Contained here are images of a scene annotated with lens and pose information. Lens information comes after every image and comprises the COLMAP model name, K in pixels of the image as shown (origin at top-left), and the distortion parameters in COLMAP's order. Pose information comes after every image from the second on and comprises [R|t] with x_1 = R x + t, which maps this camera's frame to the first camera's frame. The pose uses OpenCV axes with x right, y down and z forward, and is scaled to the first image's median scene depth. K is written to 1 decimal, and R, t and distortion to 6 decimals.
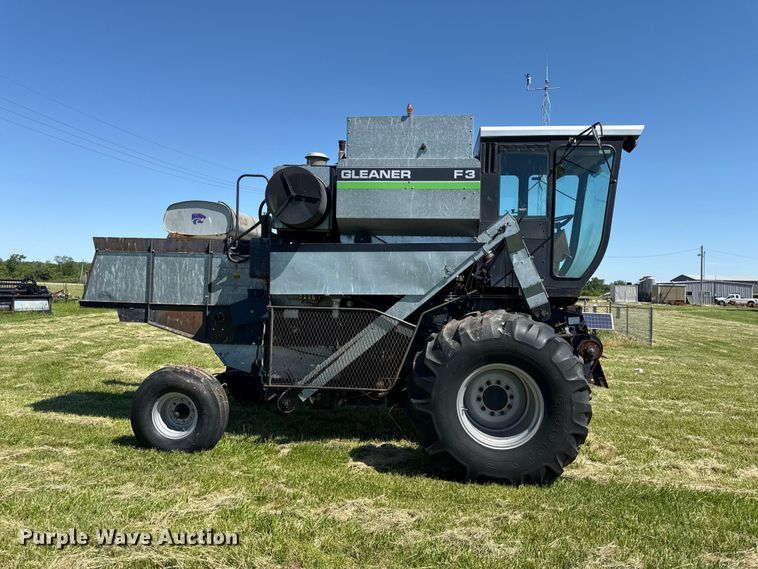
lens RADIAL K [[532.7, 0, 377.6], [0, 532.7, 276.1], [0, 0, 1]] dist [0.098592, -0.111922]
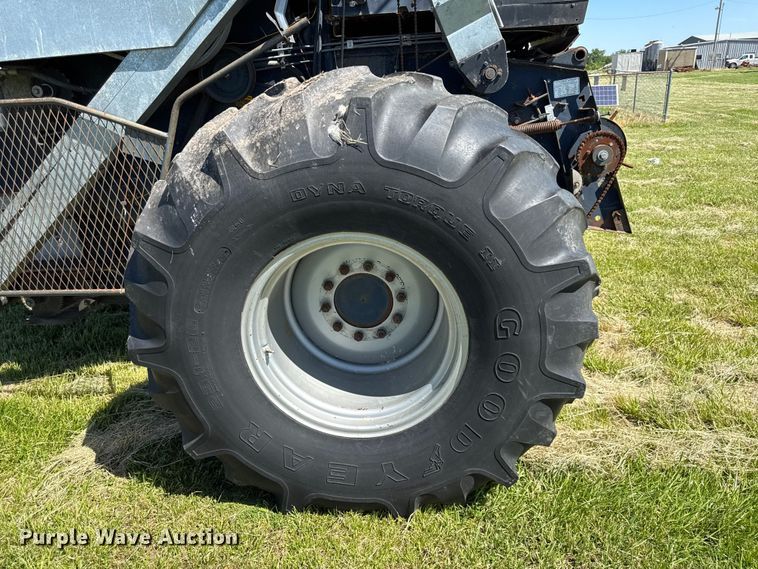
lens RADIAL K [[532.7, 0, 377.6], [0, 532.7, 276.1], [0, 0, 1]] dist [0.098592, -0.111922]
pose [[0.996636, -0.081937, -0.001779, 0.213527], [0.077110, 0.930116, 0.359079, 0.058324], [-0.027767, -0.358008, 0.933306, 0.576387]]
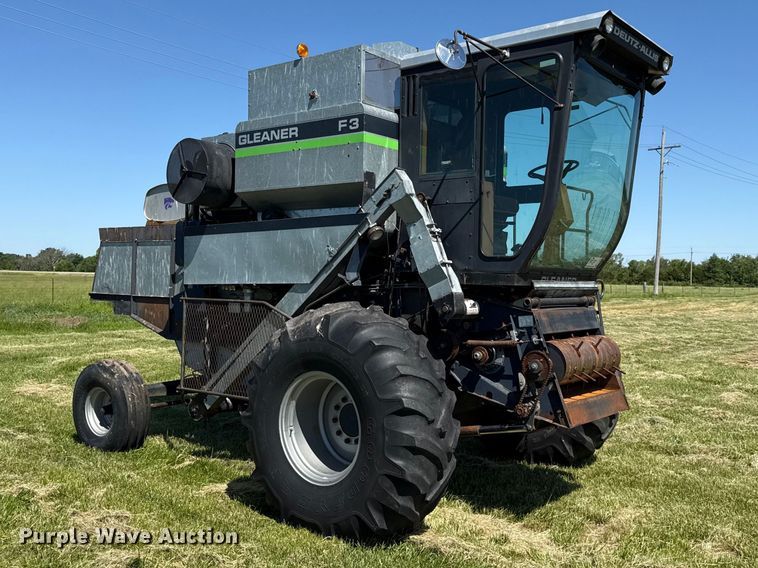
lens RADIAL K [[755.7, 0, 381.2], [0, 755.7, 250.8], [0, 0, 1]] dist [0.096959, -0.000400]
pose [[0.842006, -0.029605, -0.538655, 0.763121], [0.015866, 0.999420, -0.030128, 0.022035], [0.539235, 0.016822, 0.841988, 0.120122]]
